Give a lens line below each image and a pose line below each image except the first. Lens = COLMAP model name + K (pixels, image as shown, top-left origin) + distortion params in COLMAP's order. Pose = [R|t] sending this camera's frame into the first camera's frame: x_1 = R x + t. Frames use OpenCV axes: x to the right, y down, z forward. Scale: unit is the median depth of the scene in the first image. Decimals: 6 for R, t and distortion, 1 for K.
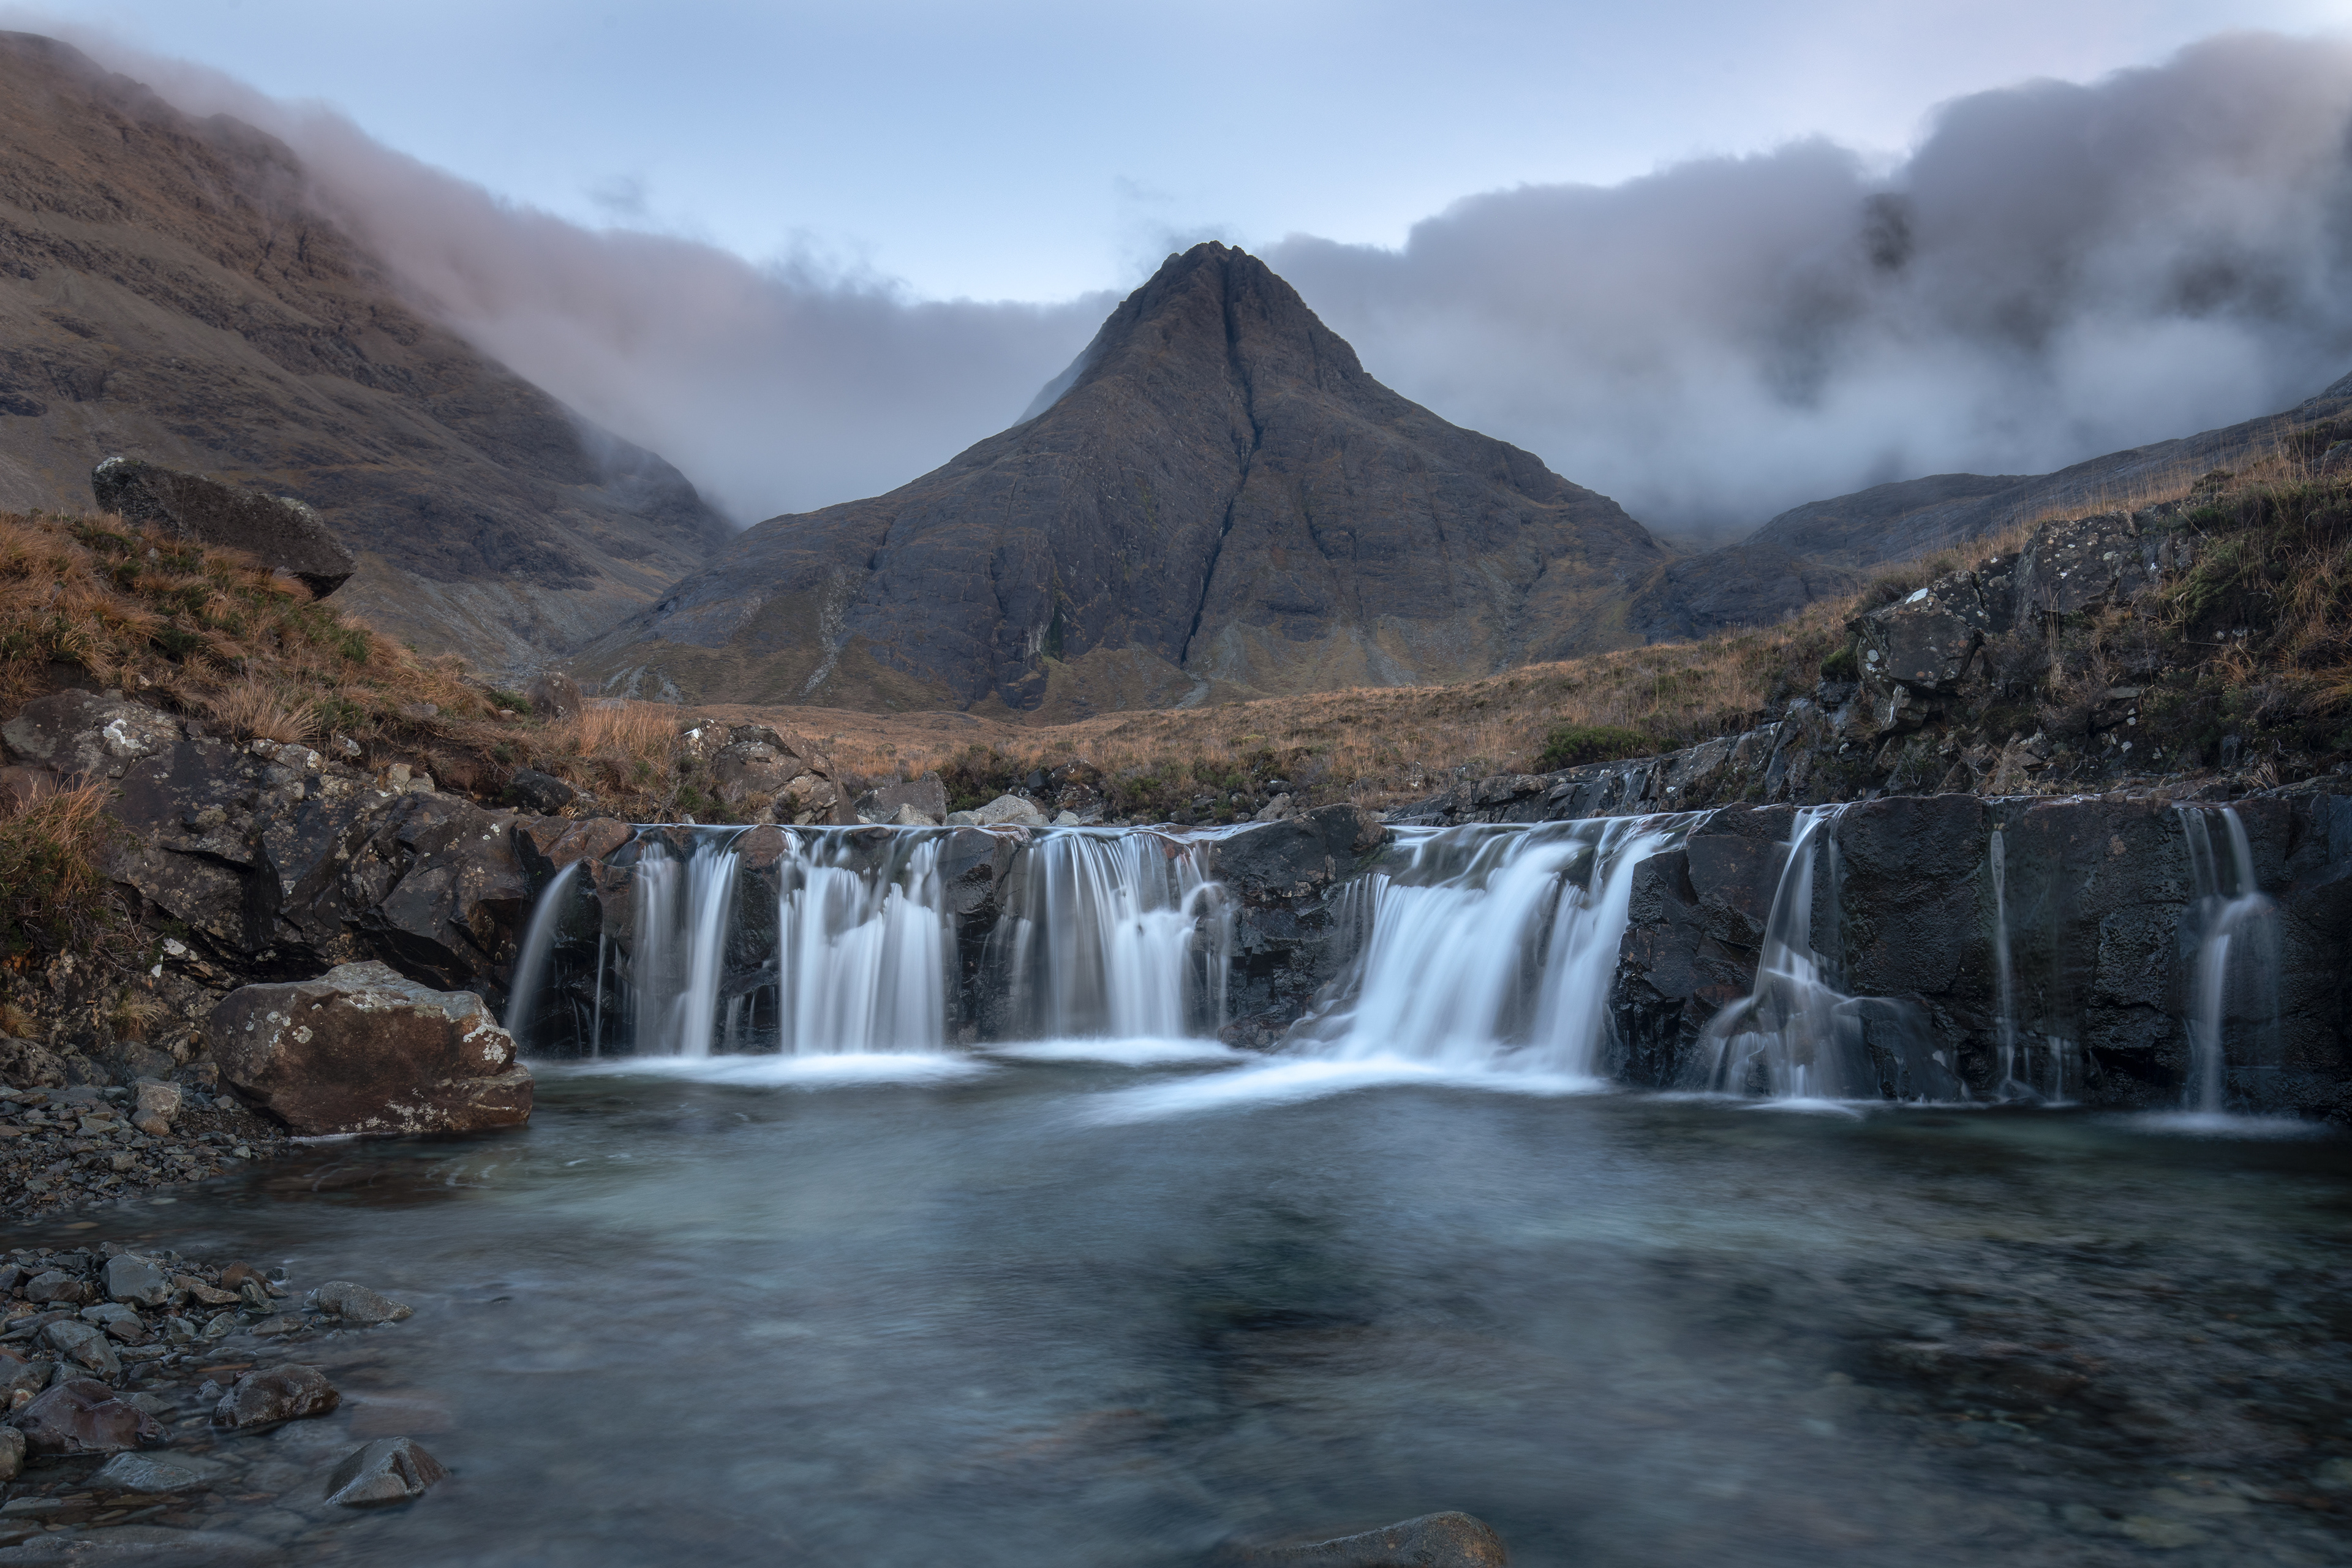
lens RADIAL K [[1866.3, 0, 1161.8], [0, 1866.3, 779.3], [0, 0, 1]] dist [0.000125, 0.003926]
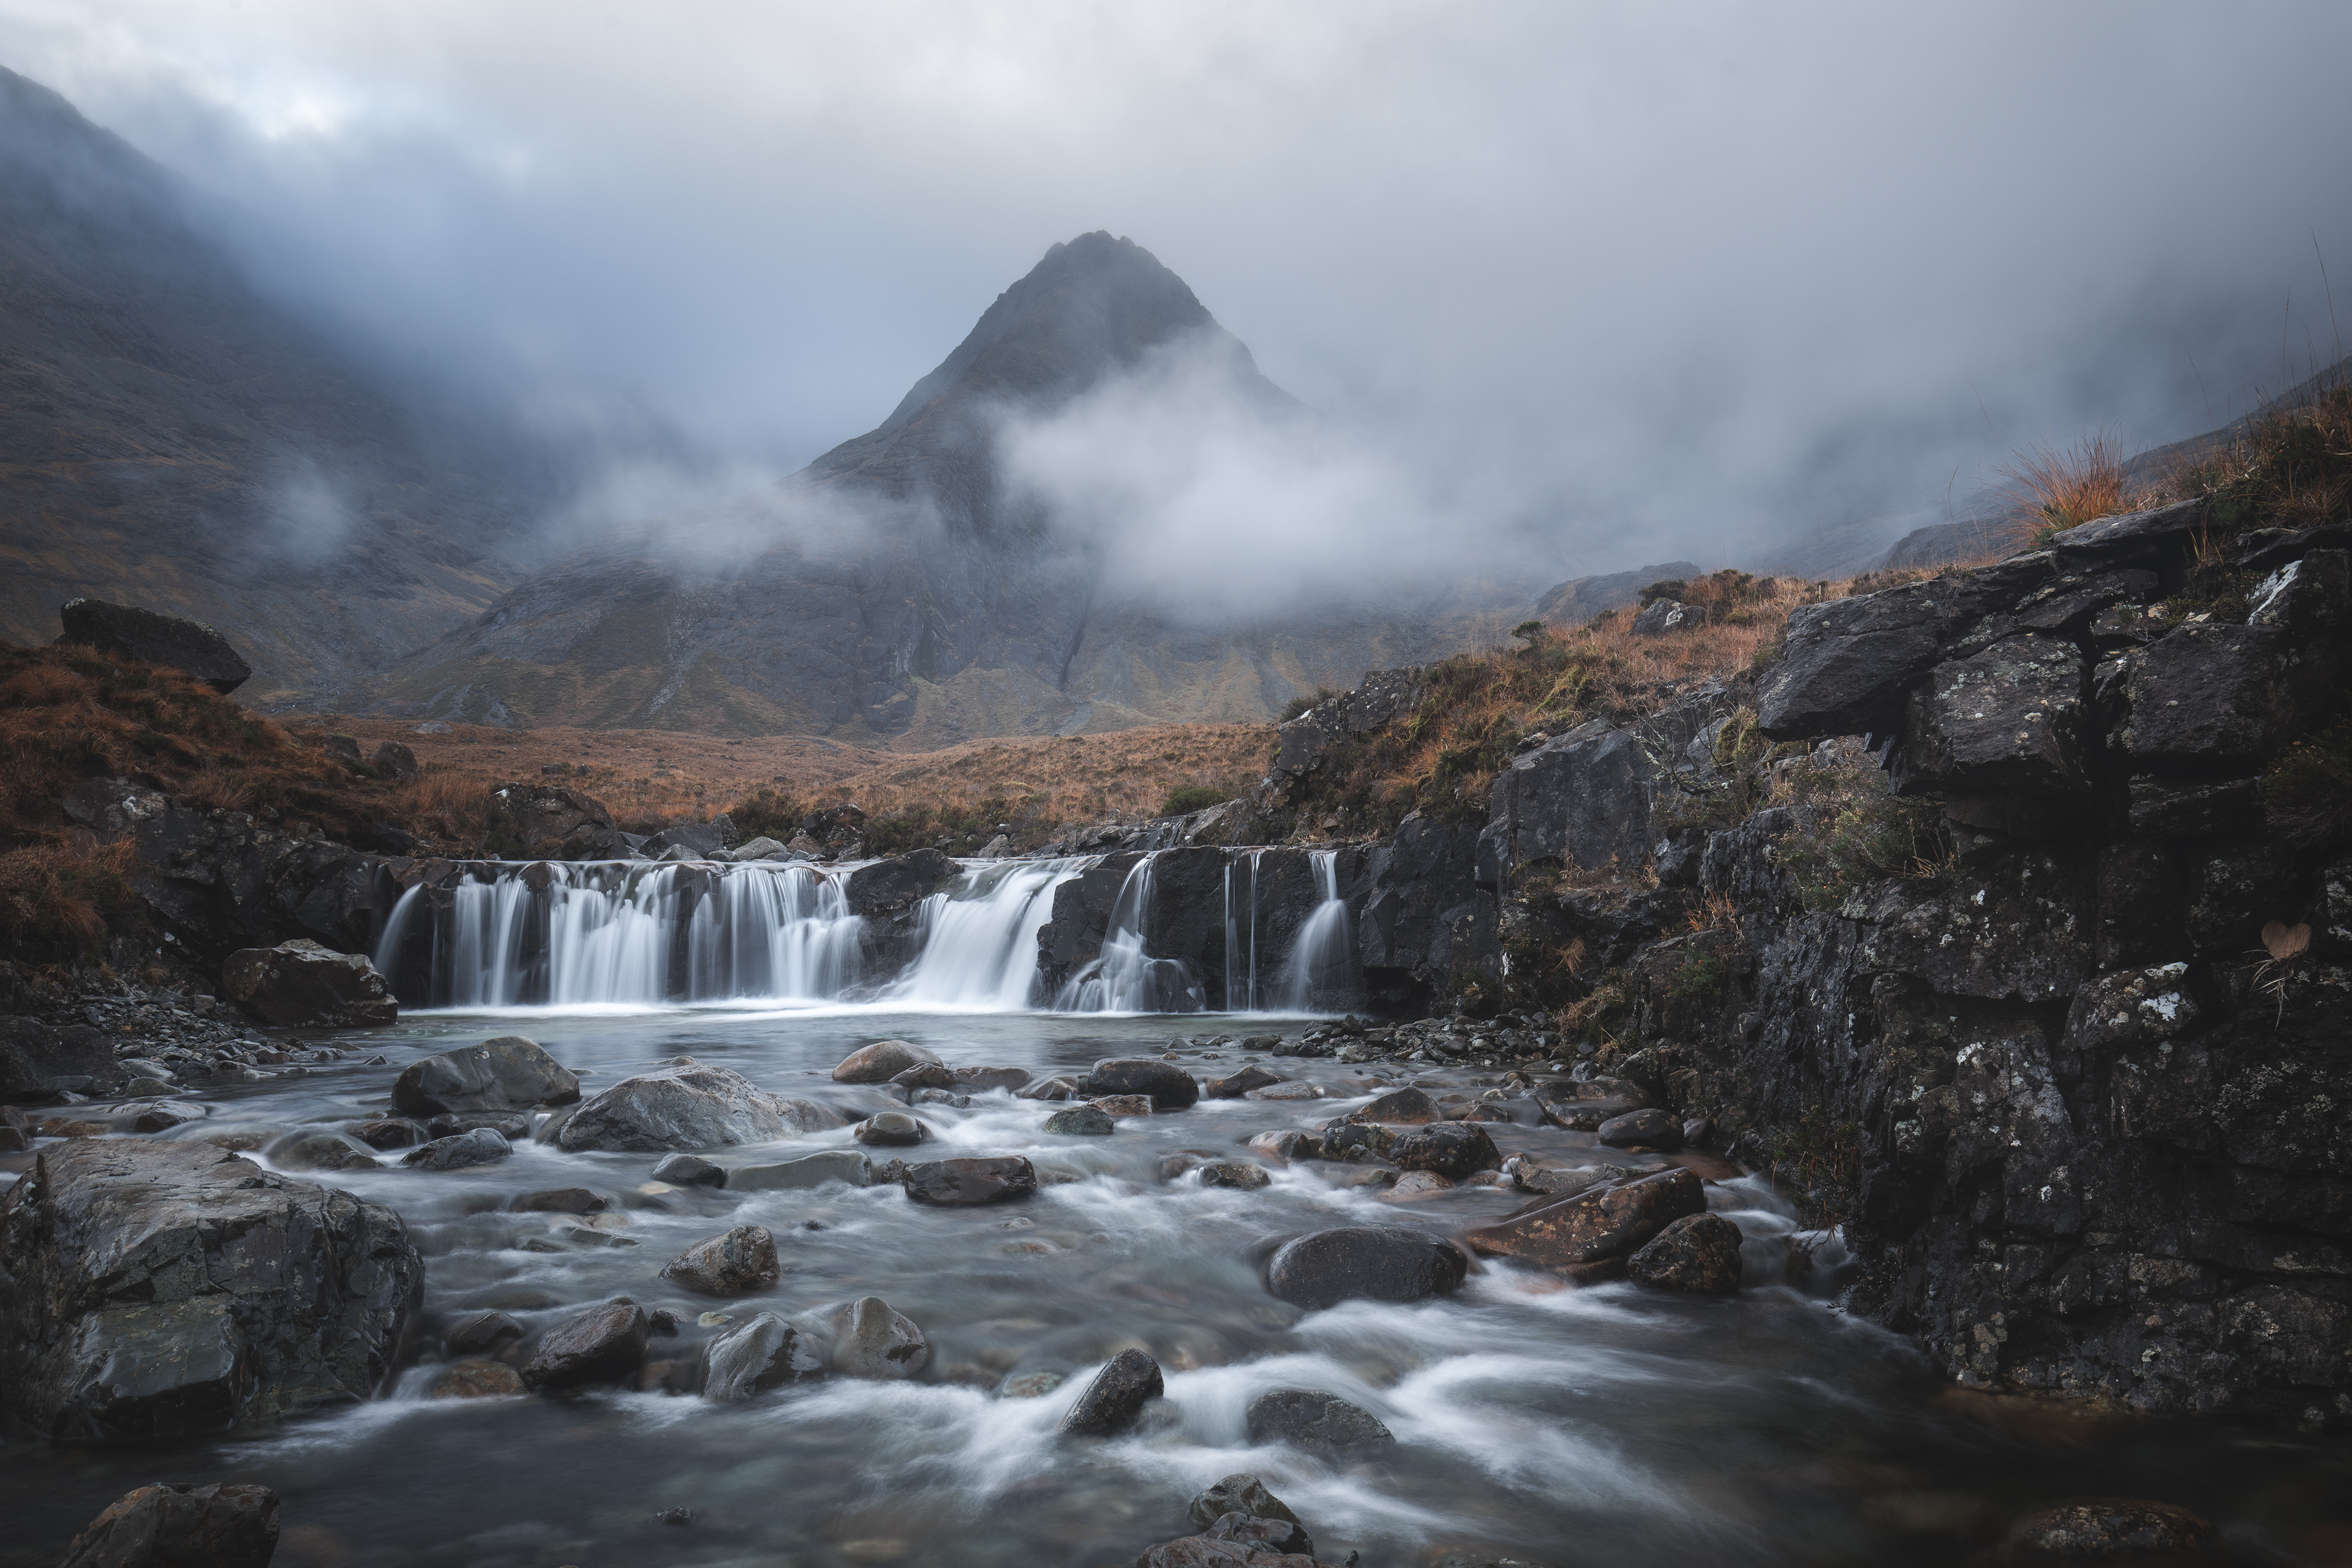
lens RADIAL K [[2017.3, 0, 1192.8], [0, 2017.3, 794.9], [0, 0, 1]] dist [0.002660, -0.015838]
pose [[0.997290, 0.003294, 0.073490, 0.178910], [-0.002764, 0.999969, -0.007323, -0.018034], [-0.073512, 0.007100, 0.997269, -0.627879]]
